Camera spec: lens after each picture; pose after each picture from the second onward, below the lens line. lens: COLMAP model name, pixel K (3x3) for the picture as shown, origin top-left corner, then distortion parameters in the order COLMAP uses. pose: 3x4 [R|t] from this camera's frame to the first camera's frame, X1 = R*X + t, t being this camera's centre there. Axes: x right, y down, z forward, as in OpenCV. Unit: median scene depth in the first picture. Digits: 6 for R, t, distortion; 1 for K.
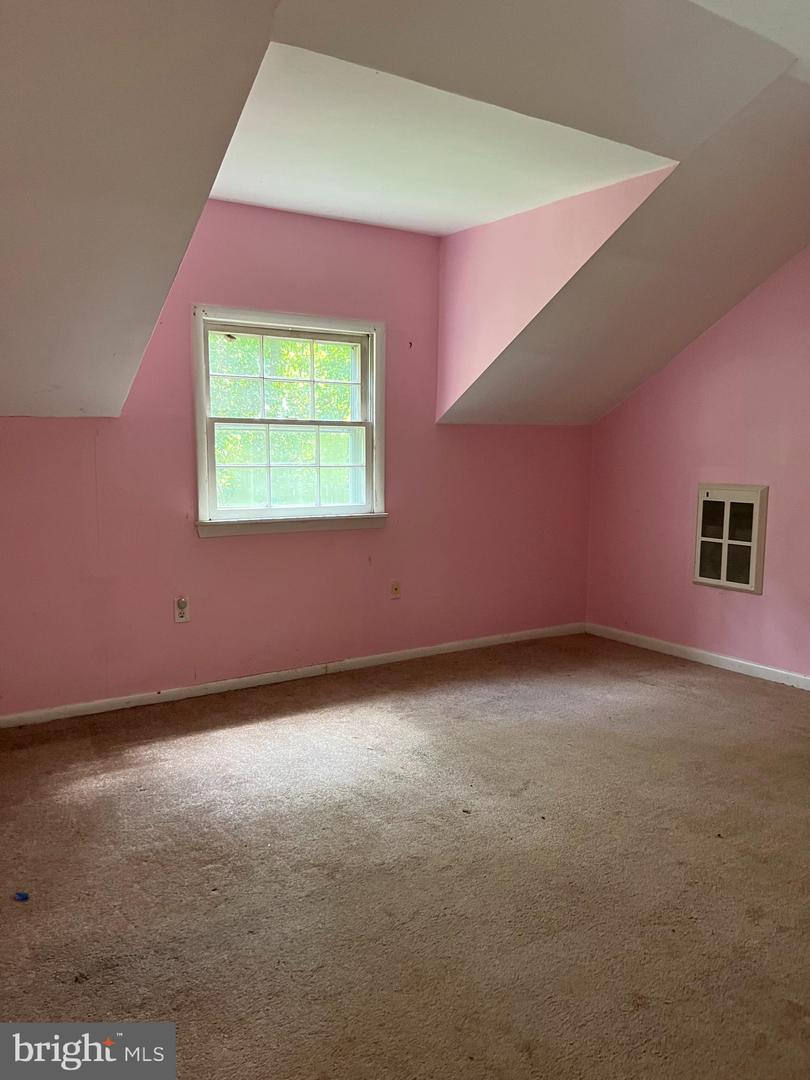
lens RADIAL K [[817.9, 0, 396.6], [0, 817.9, 536.7], [0, 0, 1]] dist [0.041878, -0.048927]
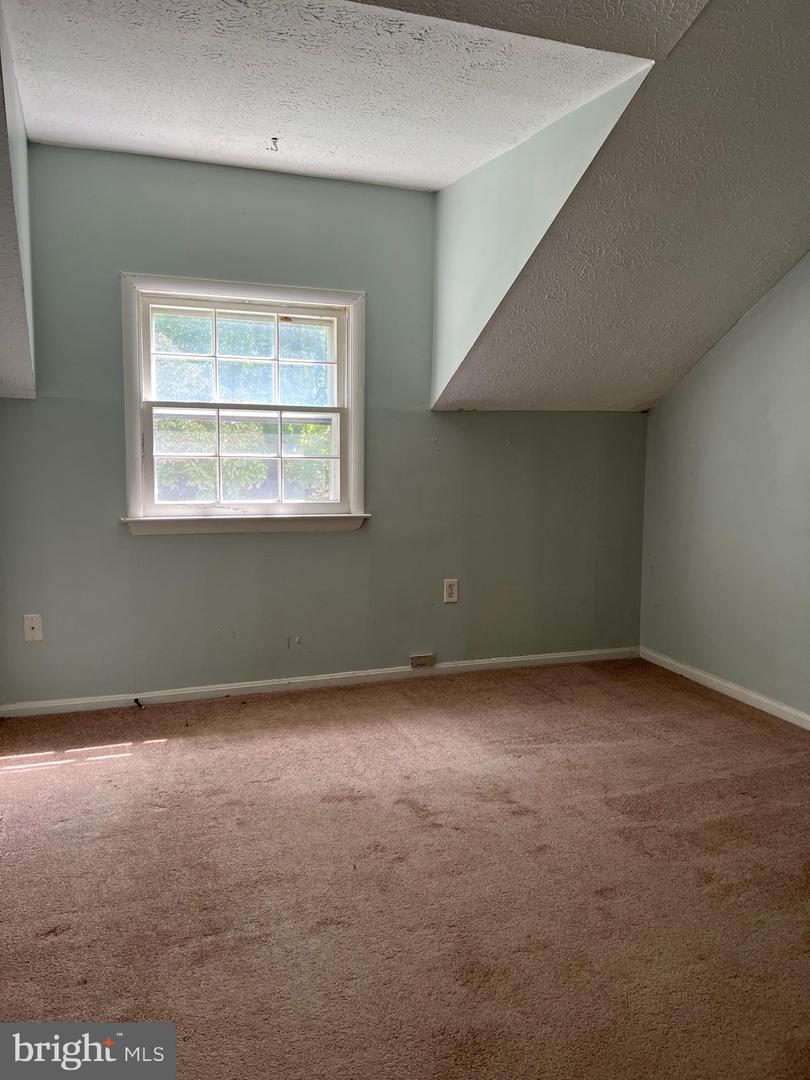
lens RADIAL K [[817.9, 0, 410.4], [0, 817.9, 544.3], [0, 0, 1]] dist [0.041878, -0.048927]
pose [[0.975983, 0.038643, -0.214392, 0.230909], [-0.034898, 0.999165, 0.021227, -0.015004], [0.215033, -0.013235, 0.976517, 0.157185]]
